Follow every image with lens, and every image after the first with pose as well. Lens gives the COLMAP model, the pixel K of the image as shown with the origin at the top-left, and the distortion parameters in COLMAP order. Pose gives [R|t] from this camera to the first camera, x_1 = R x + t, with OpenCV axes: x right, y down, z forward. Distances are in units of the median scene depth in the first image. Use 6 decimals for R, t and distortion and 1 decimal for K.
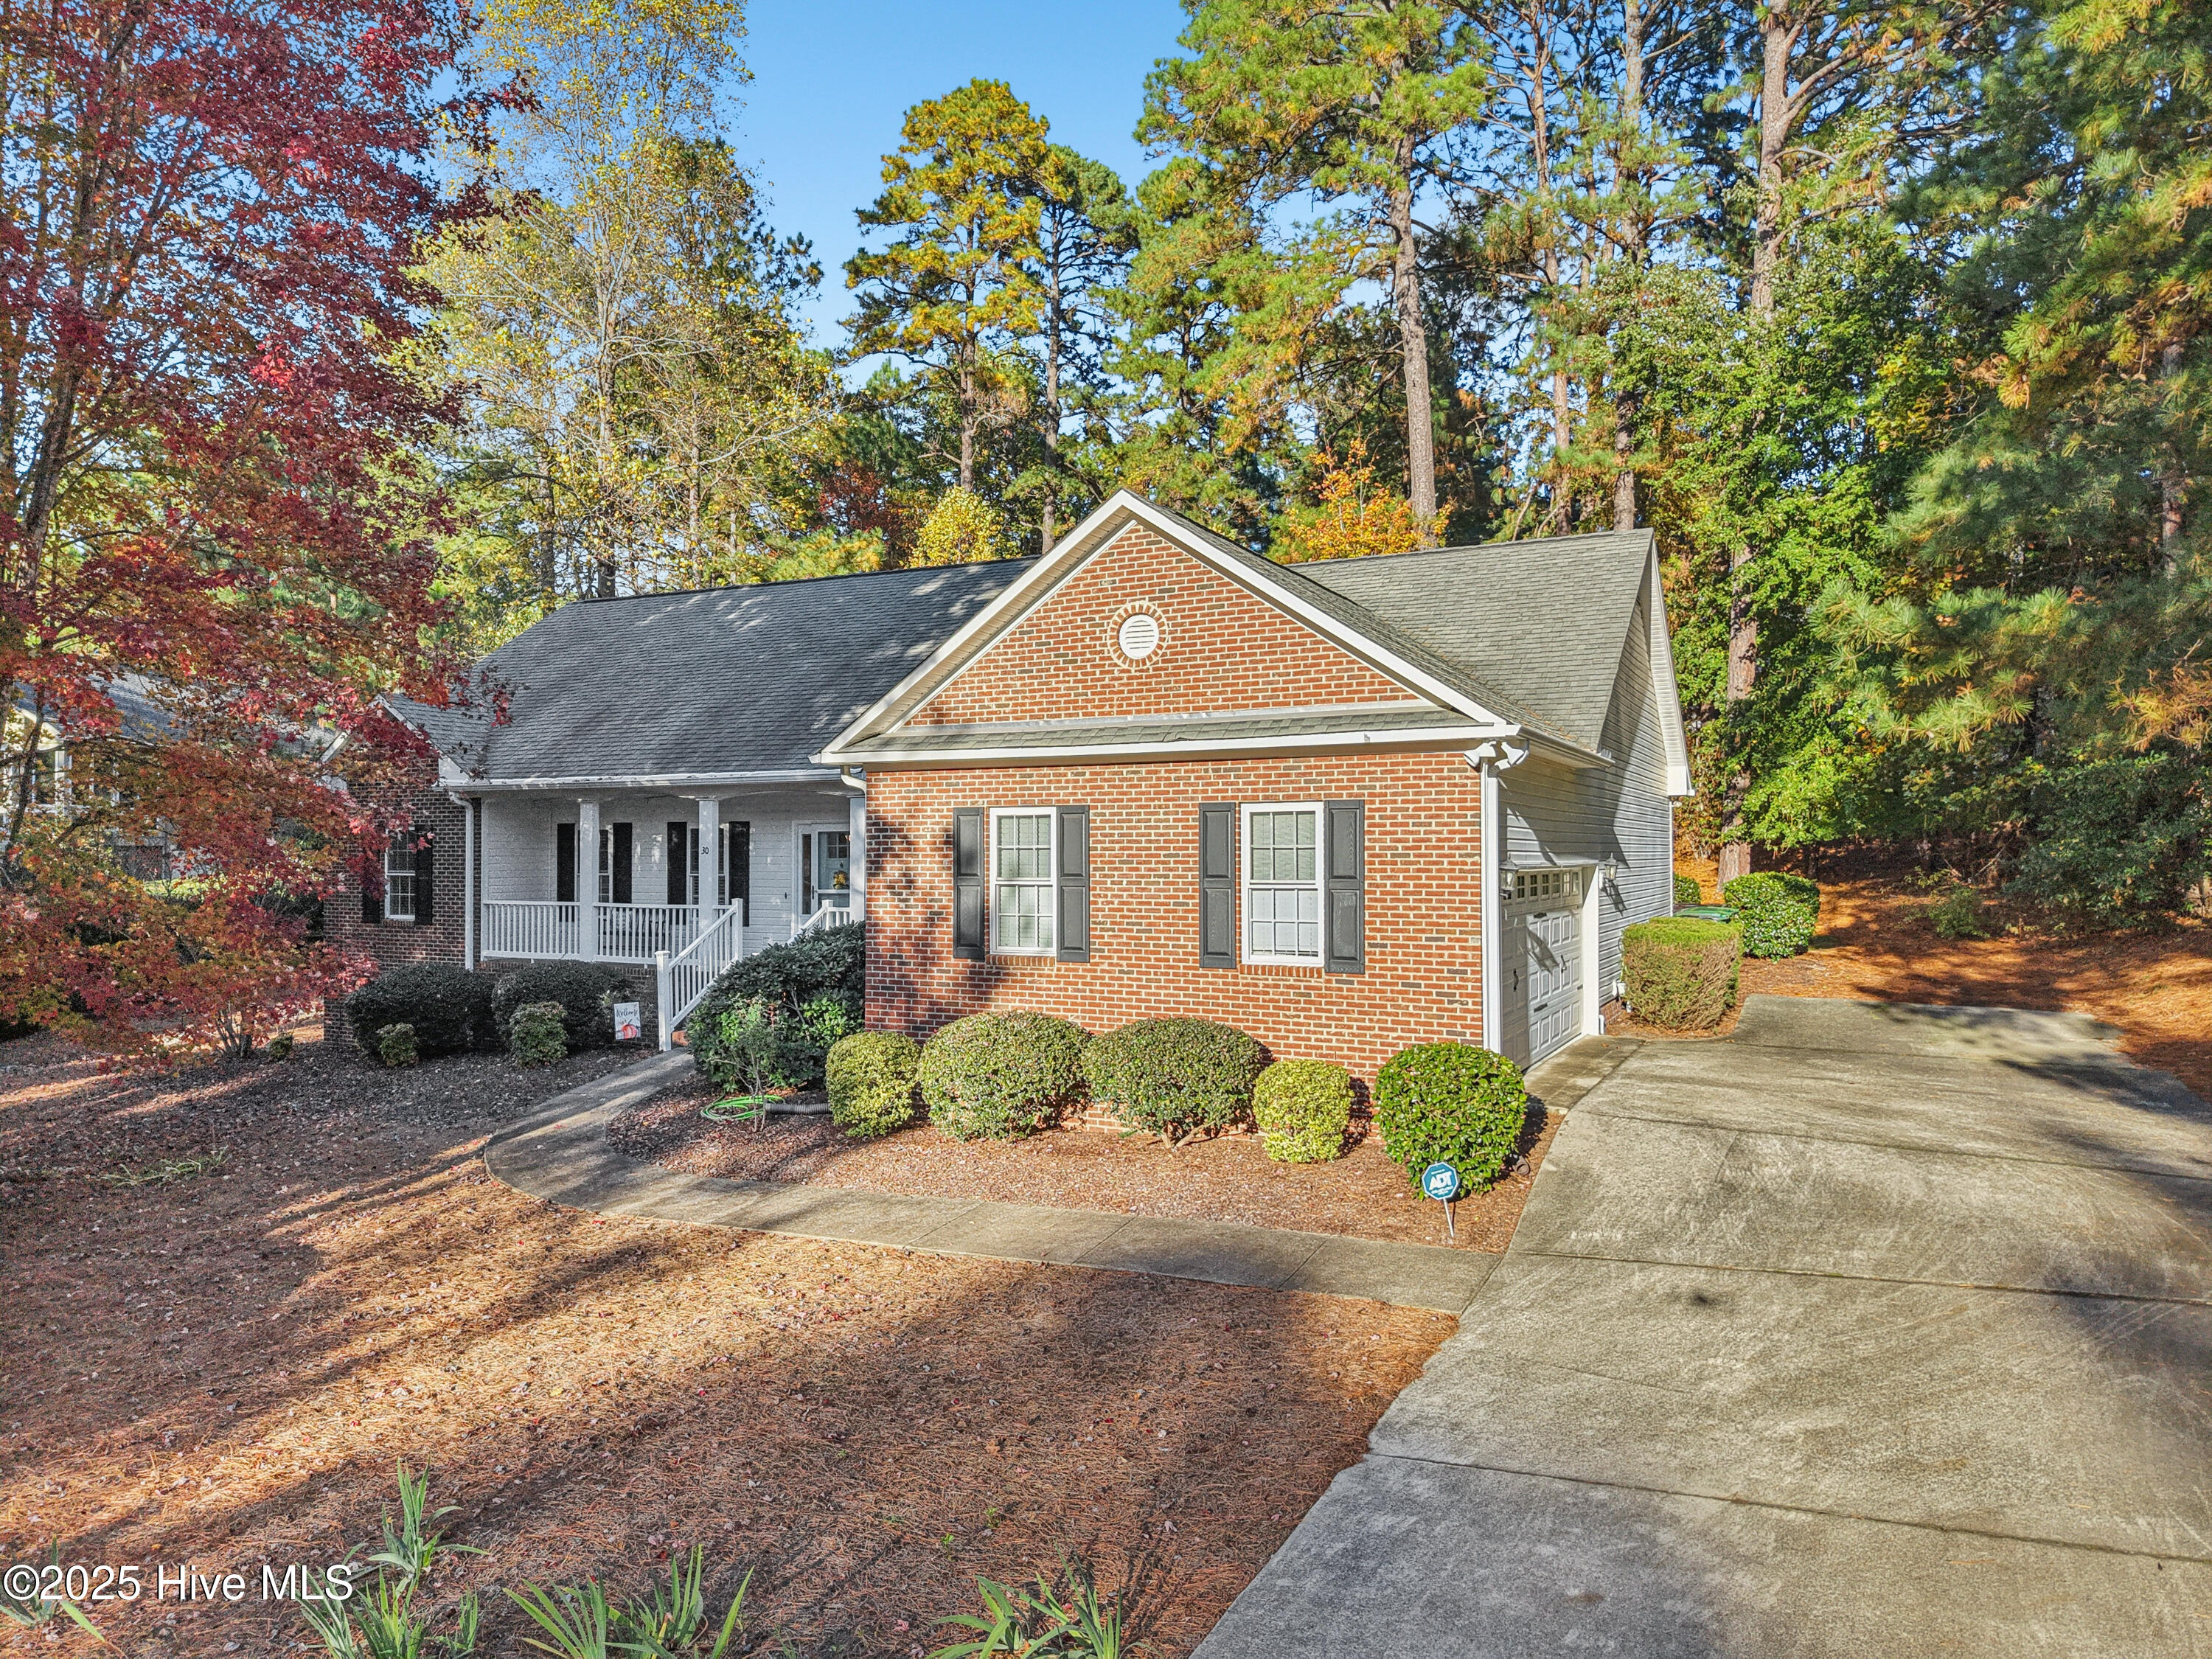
lens RADIAL K [[1529.4, 0, 1075.6], [0, 1529.4, 819.4], [0, 0, 1]] dist [0.006594, -0.000286]
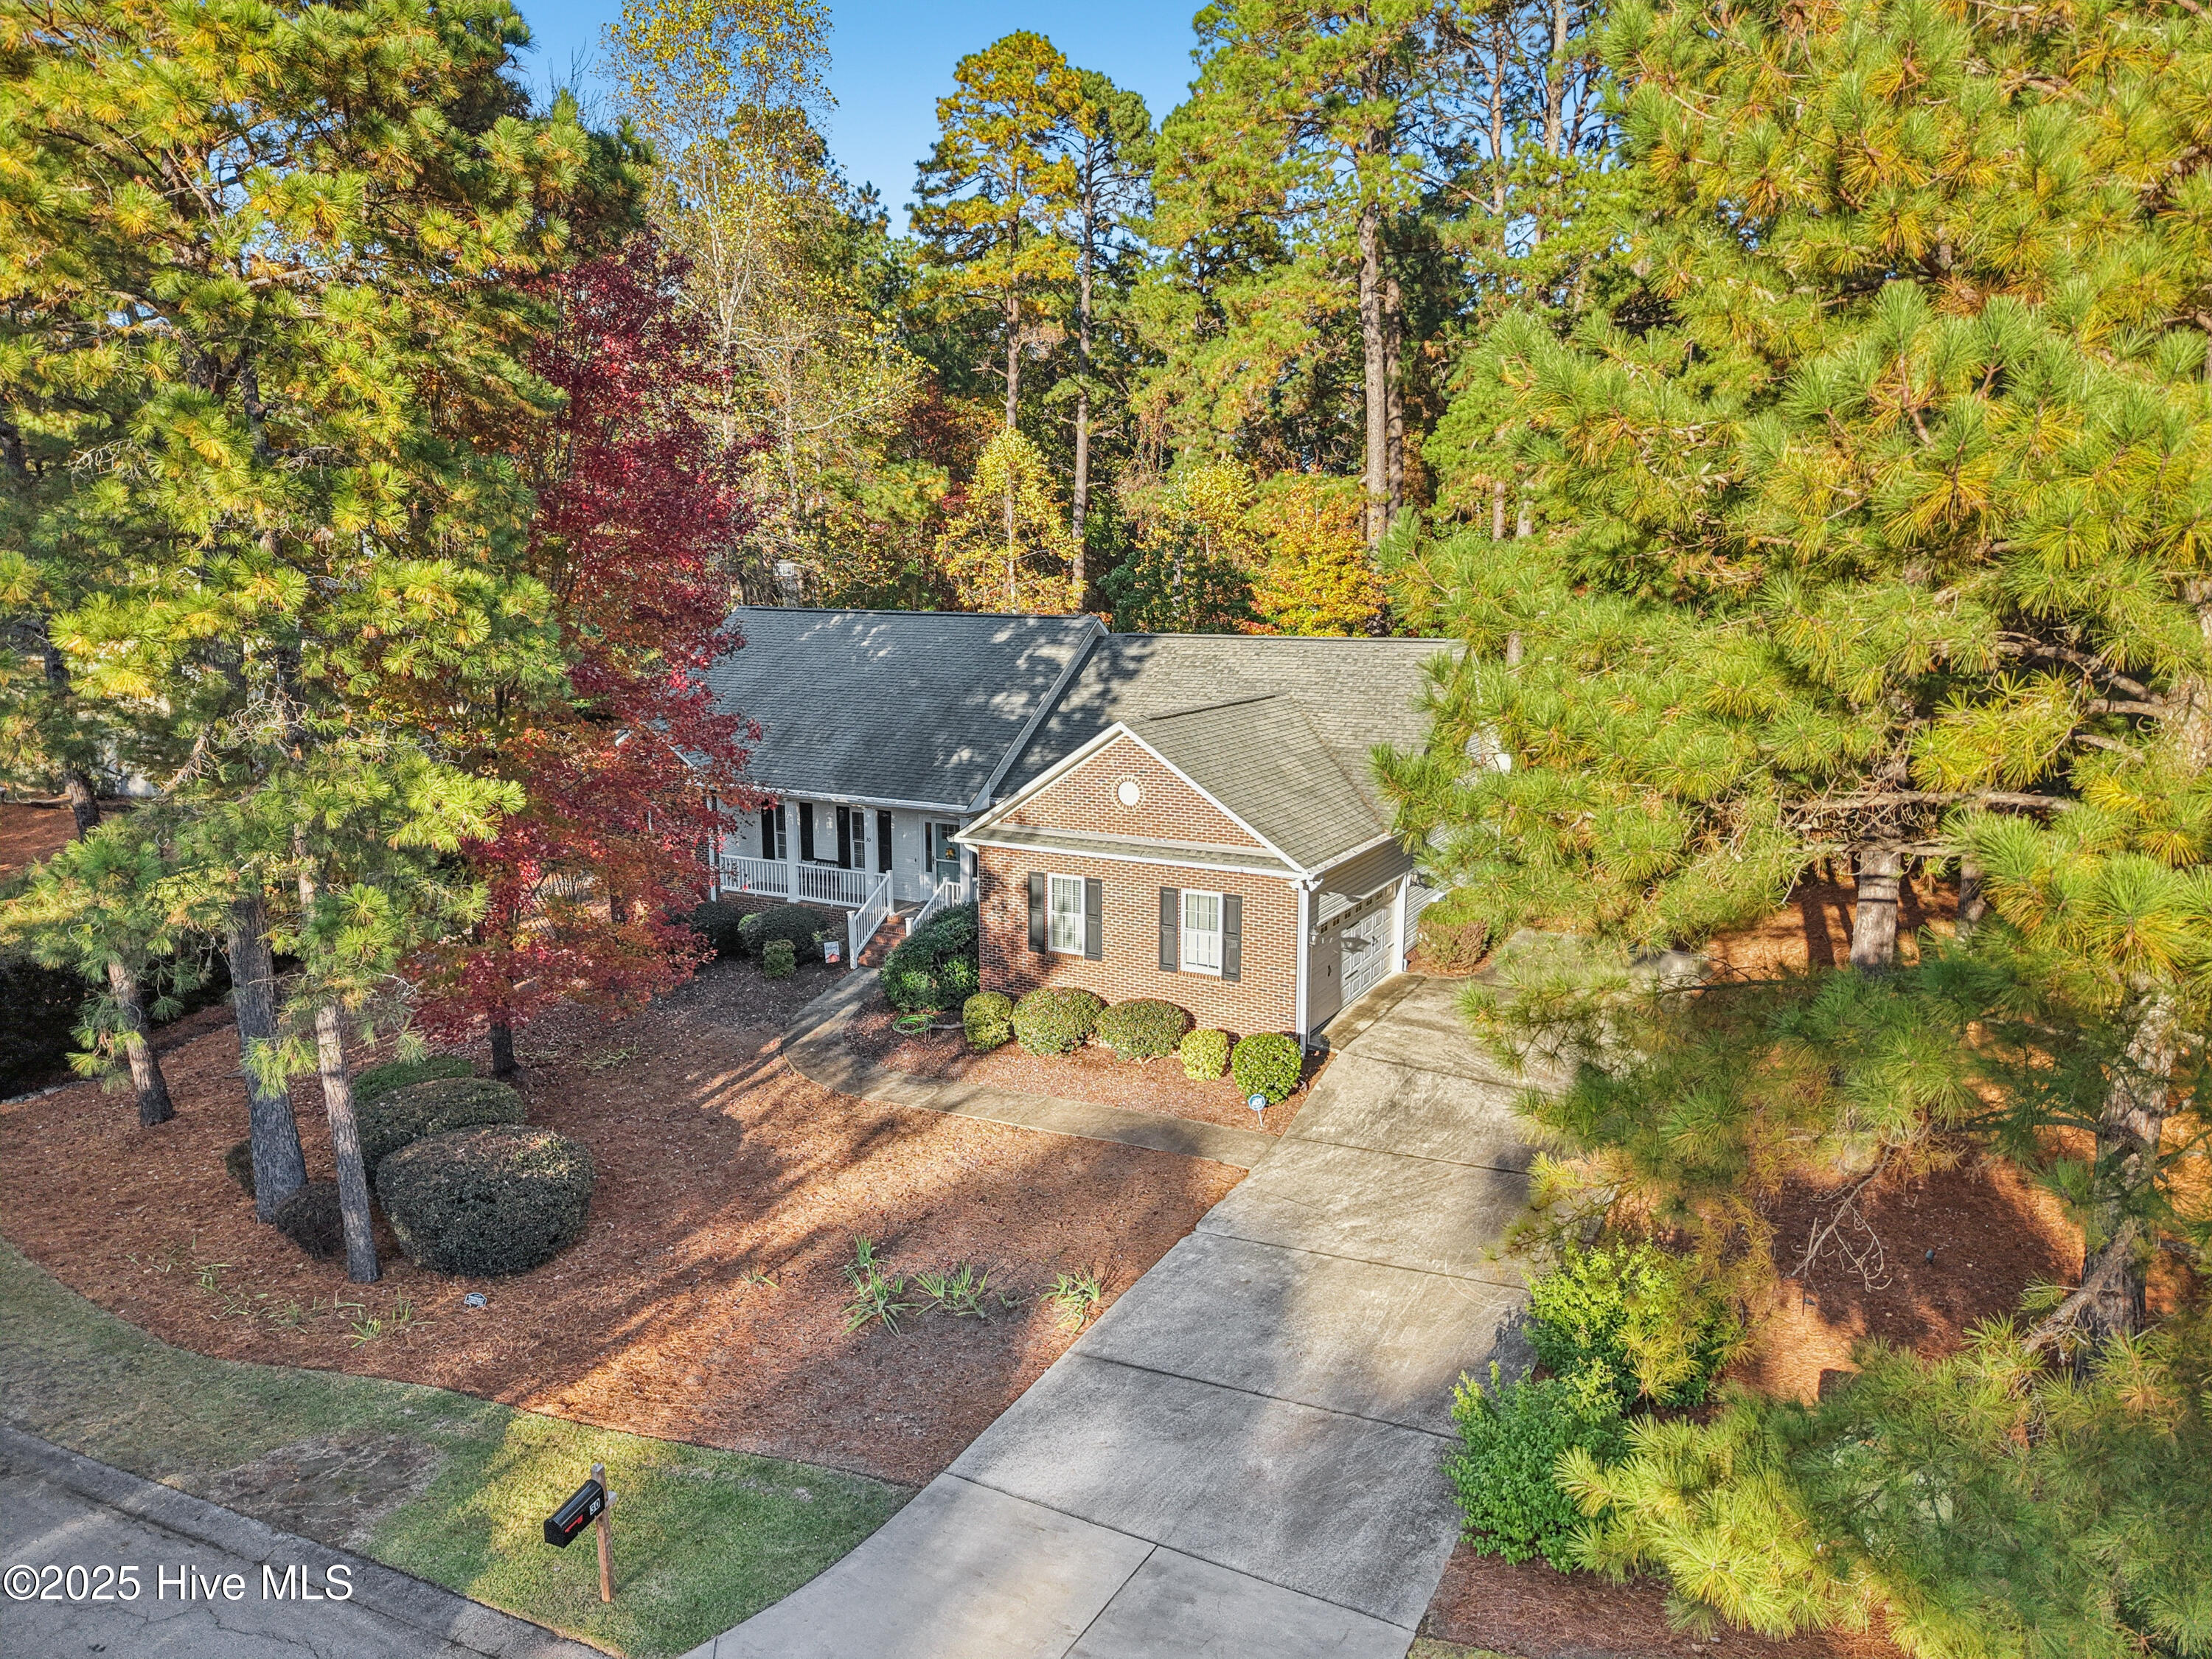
lens RADIAL K [[1574.5, 0, 1067.2], [0, 1574.5, 830.1], [0, 0, 1]] dist [0.095194, -0.124627]
pose [[0.999621, 0.004729, -0.027113, 0.018075], [0.000923, 0.978814, 0.204749, -0.460701], [0.027507, -0.204696, 0.978439, -0.867417]]
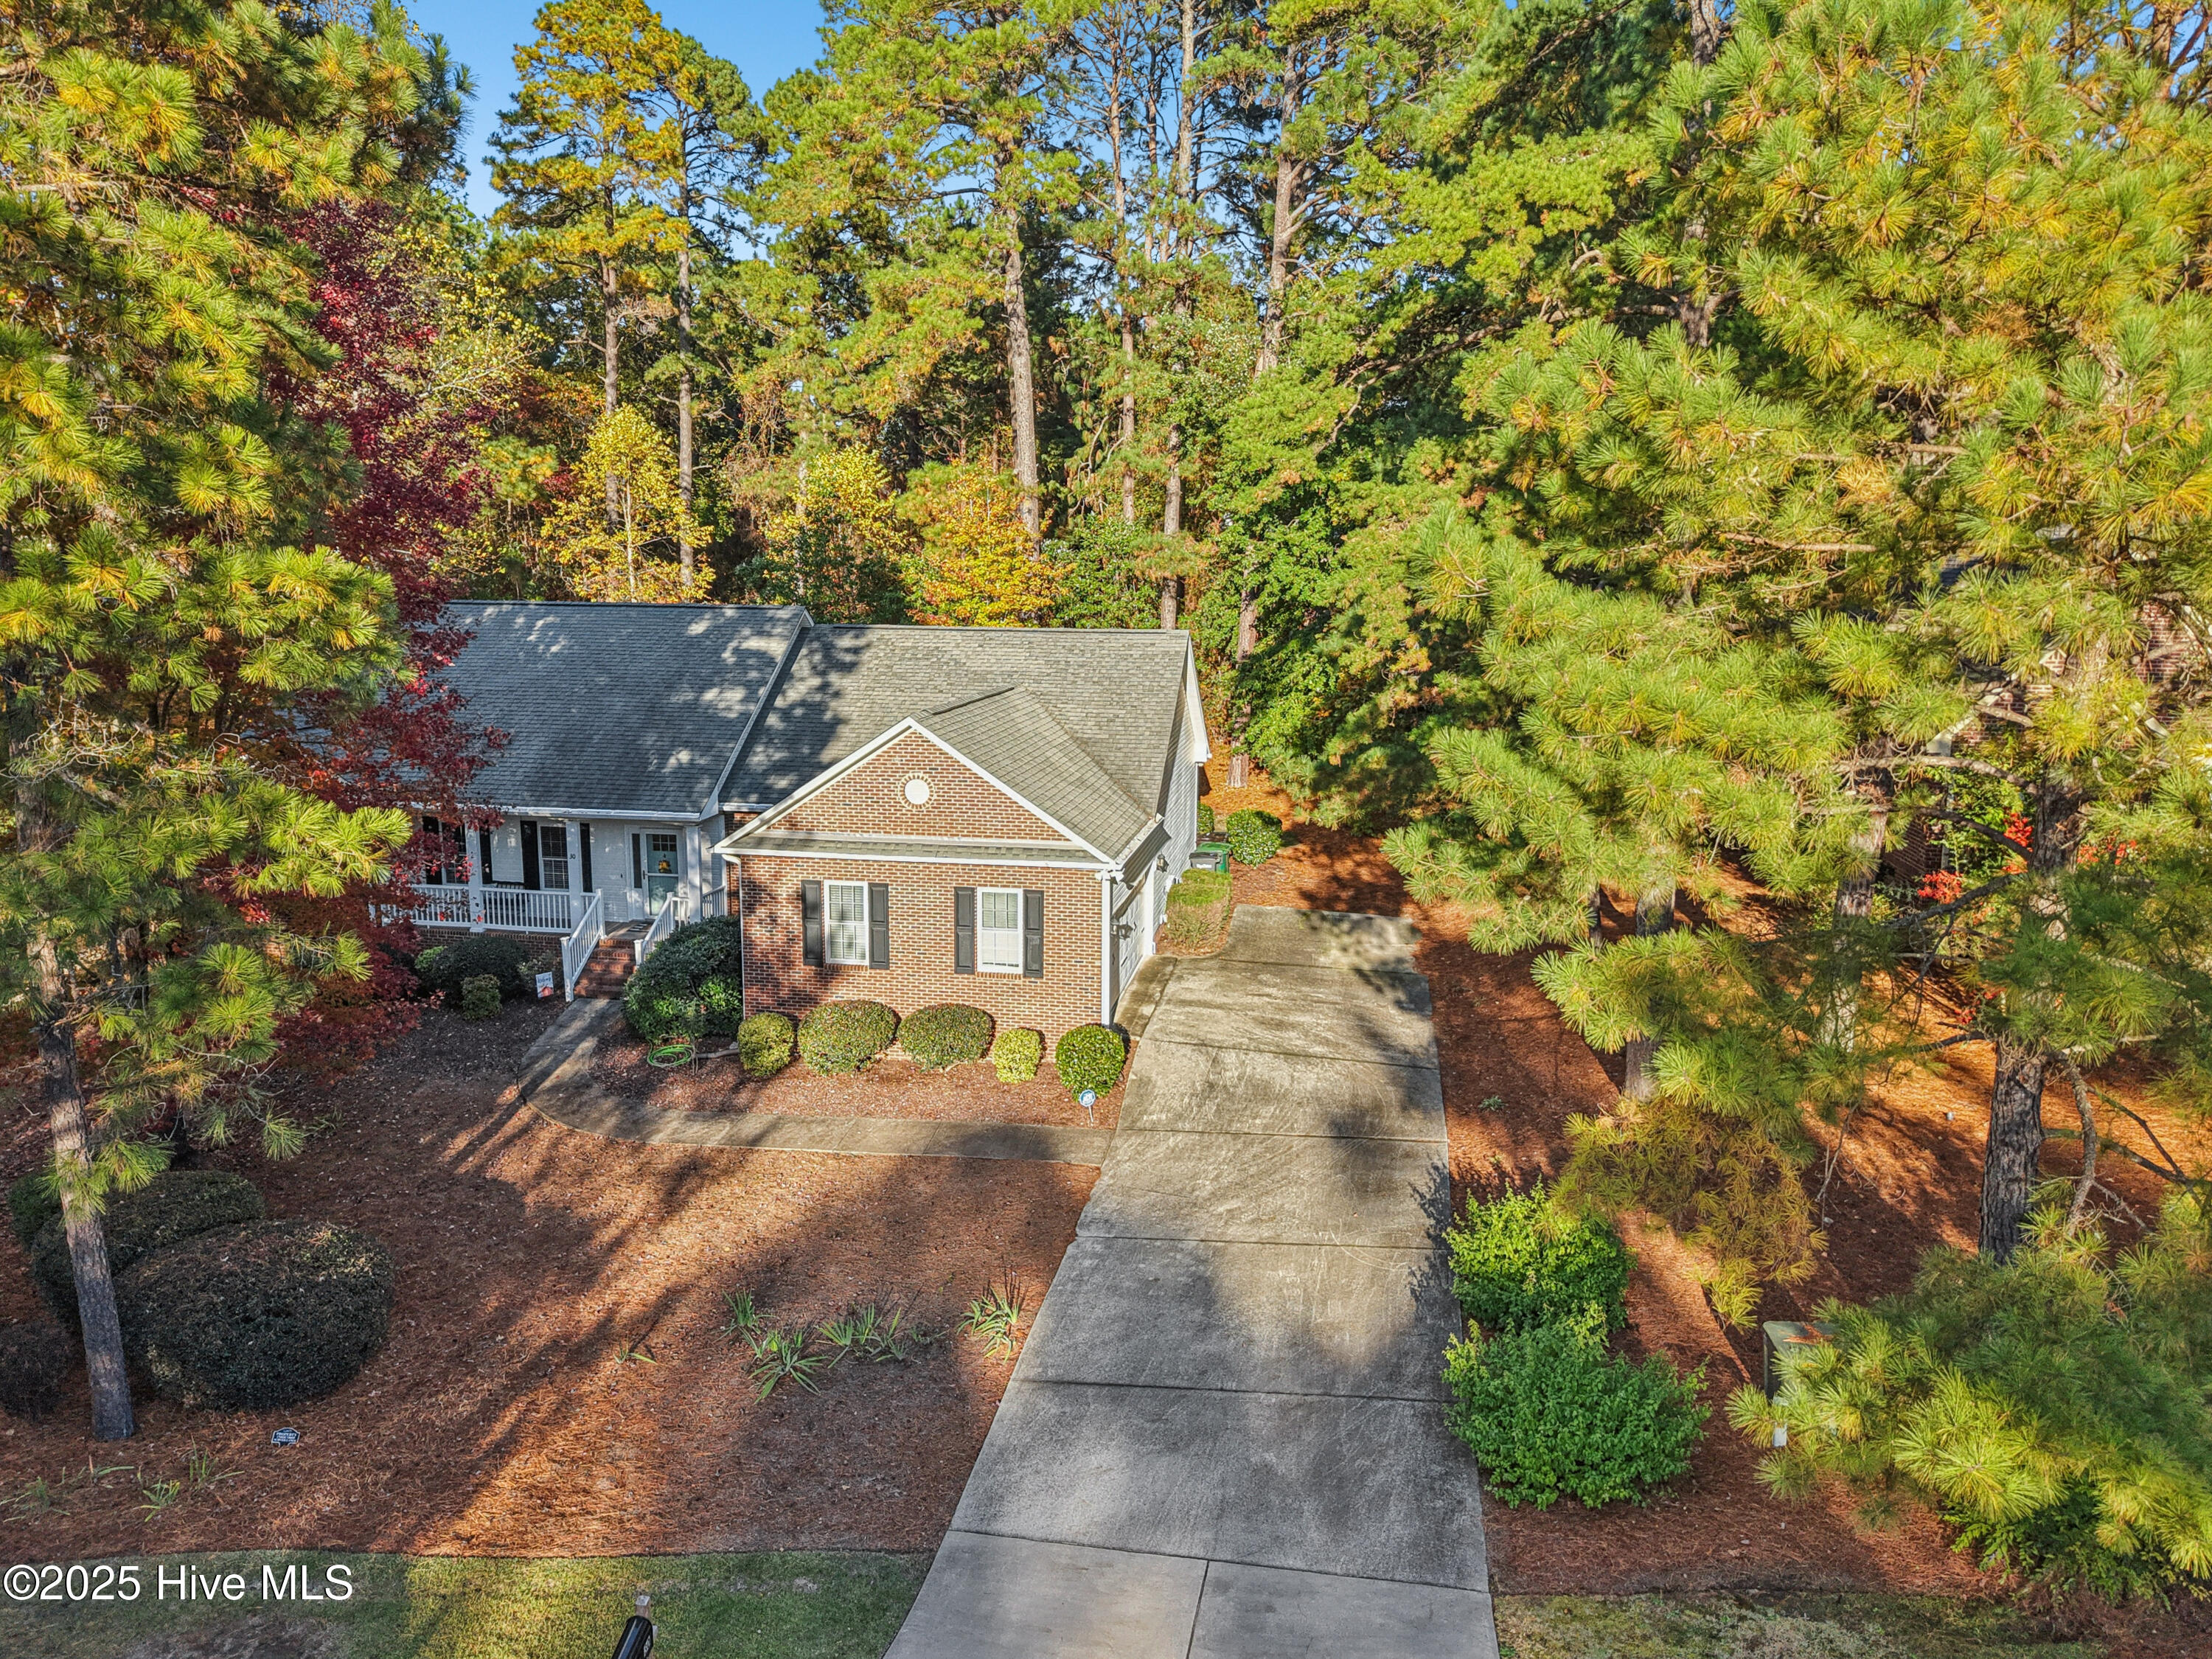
lens RADIAL K [[1594.2, 0, 1099.2], [0, 1594.2, 802.7], [0, 0, 1]] dist [0.047682, -0.040396]
pose [[0.954113, -0.043514, 0.296270, -0.300914], [-0.014527, 0.981495, 0.190937, -0.456063], [-0.299096, -0.186479, 0.935824, -0.784841]]
